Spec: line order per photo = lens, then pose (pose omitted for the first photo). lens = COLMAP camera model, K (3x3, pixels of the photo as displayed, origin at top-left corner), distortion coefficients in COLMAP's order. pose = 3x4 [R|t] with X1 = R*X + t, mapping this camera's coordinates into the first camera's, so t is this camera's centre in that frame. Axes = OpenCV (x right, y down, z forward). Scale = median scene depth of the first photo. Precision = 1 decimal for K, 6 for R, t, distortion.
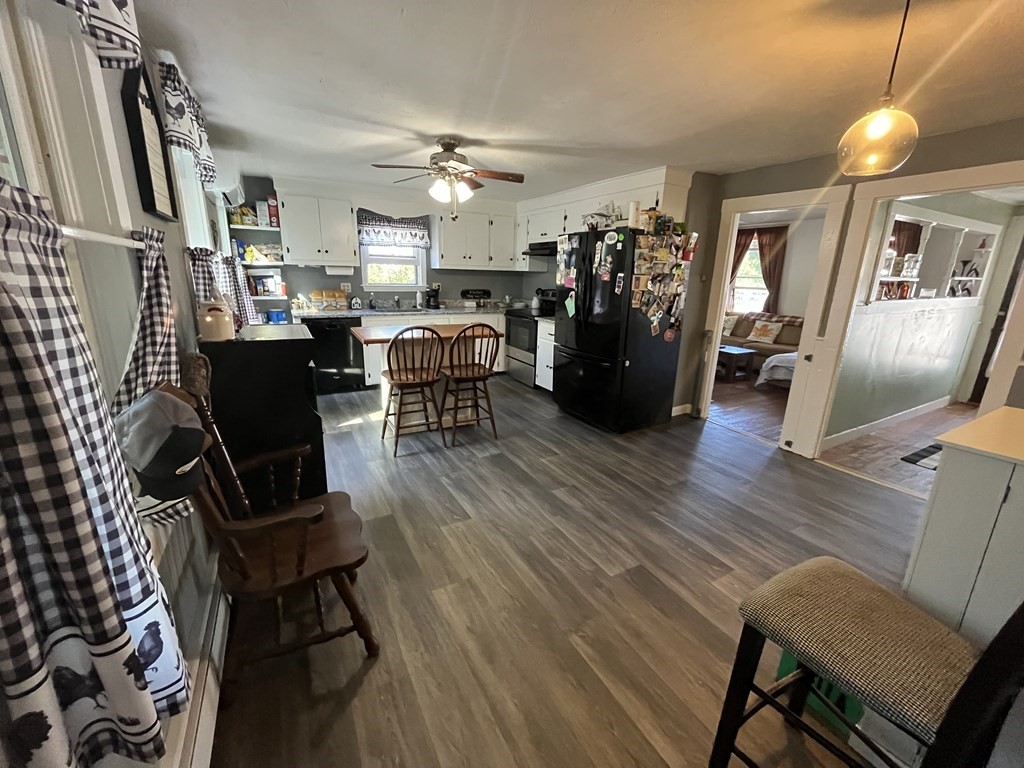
lens RADIAL K [[413.2, 0, 512.0], [0, 413.2, 384.0], [0, 0, 1]] dist [-0.002997, 0.000067]
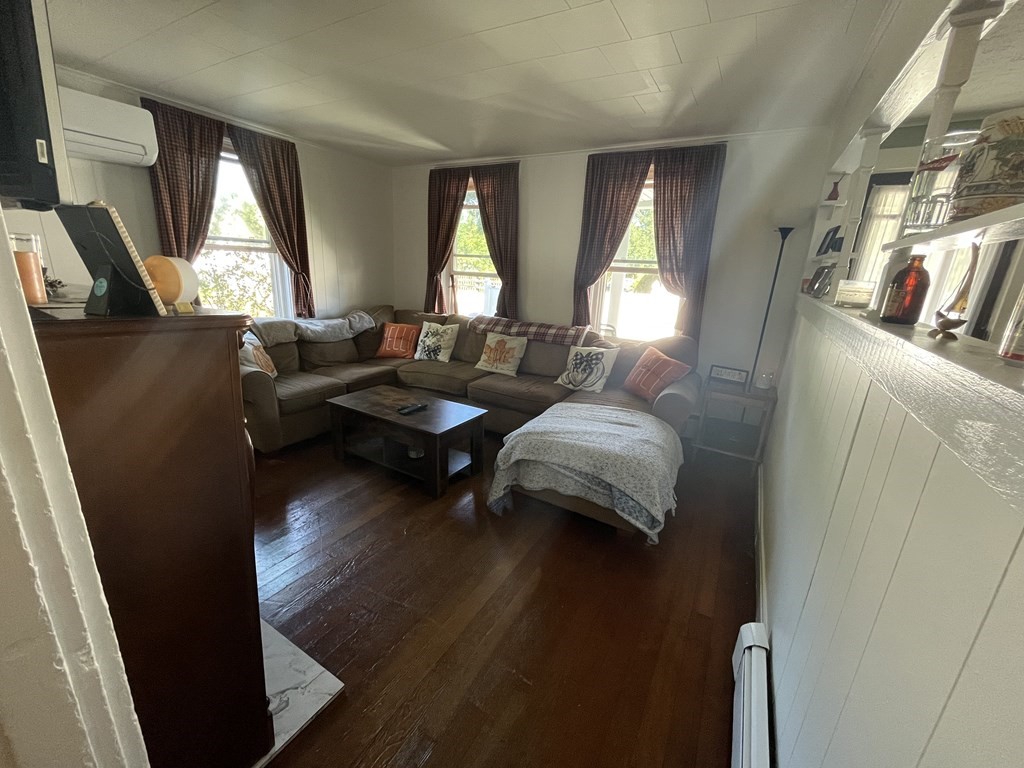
lens RADIAL K [[413.2, 0, 512.0], [0, 413.2, 384.0], [0, 0, 1]] dist [-0.002997, 0.000067]
pose [[0.859934, -0.124853, 0.494899, 0.539724], [0.107593, 0.992175, 0.063352, -0.188265], [-0.498936, -0.001231, 0.866638, 0.802655]]
